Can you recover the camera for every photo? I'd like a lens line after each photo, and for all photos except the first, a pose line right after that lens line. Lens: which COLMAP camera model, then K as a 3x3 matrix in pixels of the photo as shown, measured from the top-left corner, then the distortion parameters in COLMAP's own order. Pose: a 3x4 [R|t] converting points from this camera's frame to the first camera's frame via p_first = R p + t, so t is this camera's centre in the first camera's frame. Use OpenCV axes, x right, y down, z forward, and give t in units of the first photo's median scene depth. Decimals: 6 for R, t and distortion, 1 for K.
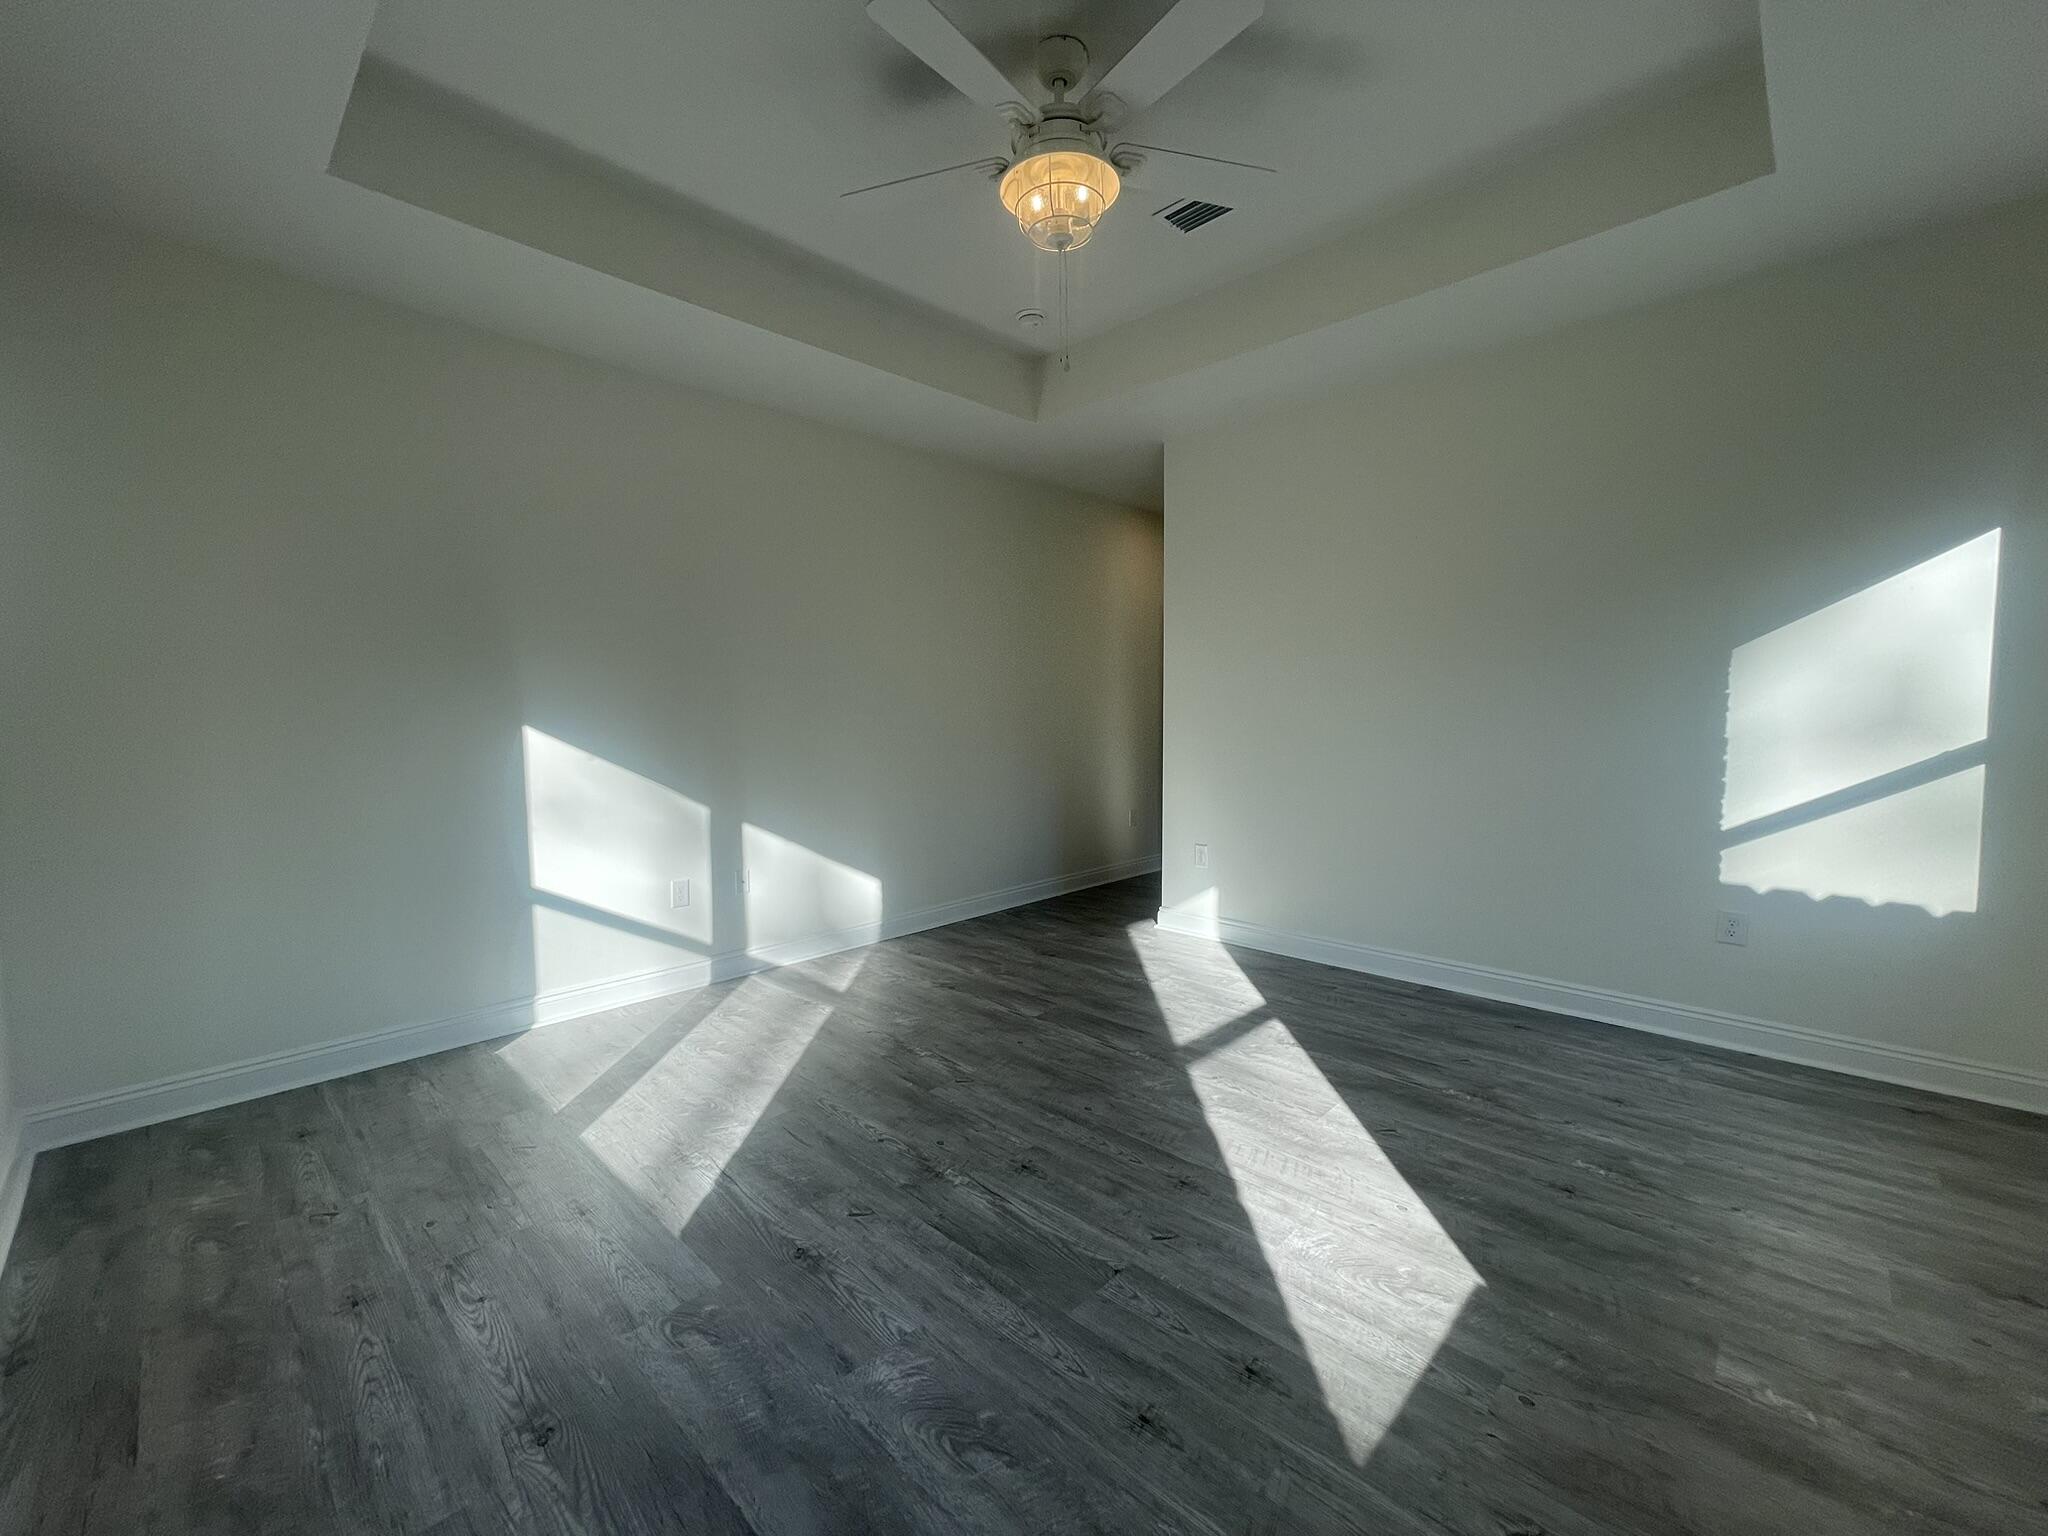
lens RADIAL K [[833.9, 0, 1023.2], [0, 833.9, 771.4], [0, 0, 1]] dist [-0.000274, -0.001267]
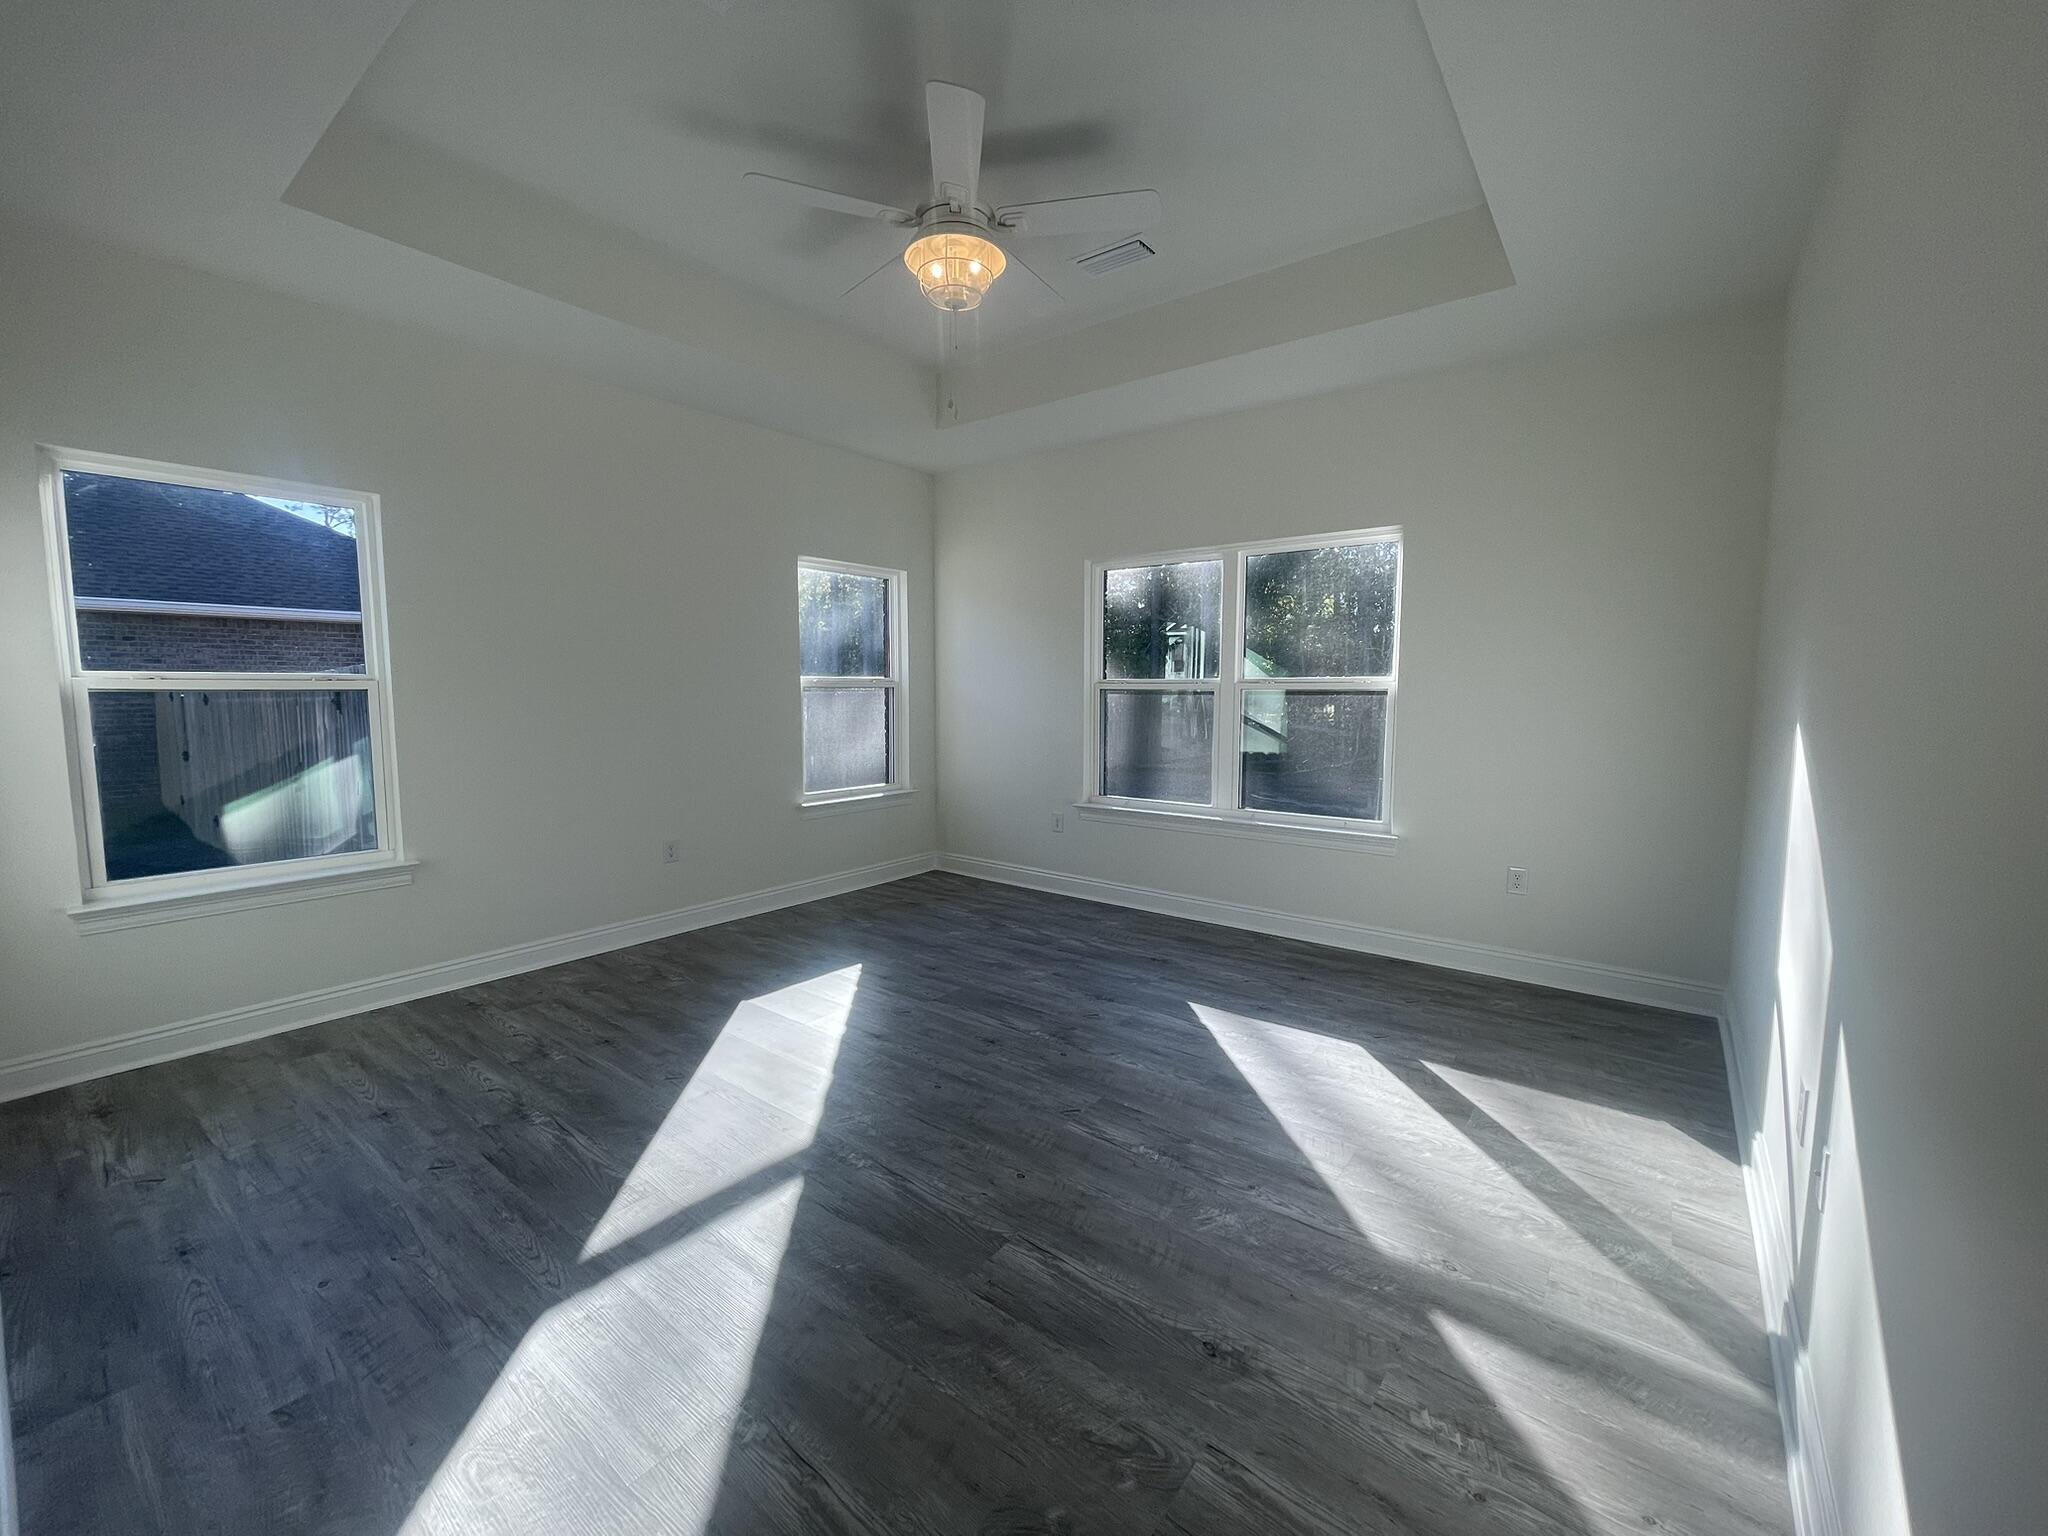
lens RADIAL K [[833.9, 0, 1026.0], [0, 833.9, 761.7], [0, 0, 1]] dist [-0.000274, -0.001267]
pose [[-0.993321, 0.018231, -0.113932, 0.079372], [-0.000961, 0.986097, 0.166168, -0.165067], [0.115378, 0.165168, -0.979494, 1.948555]]
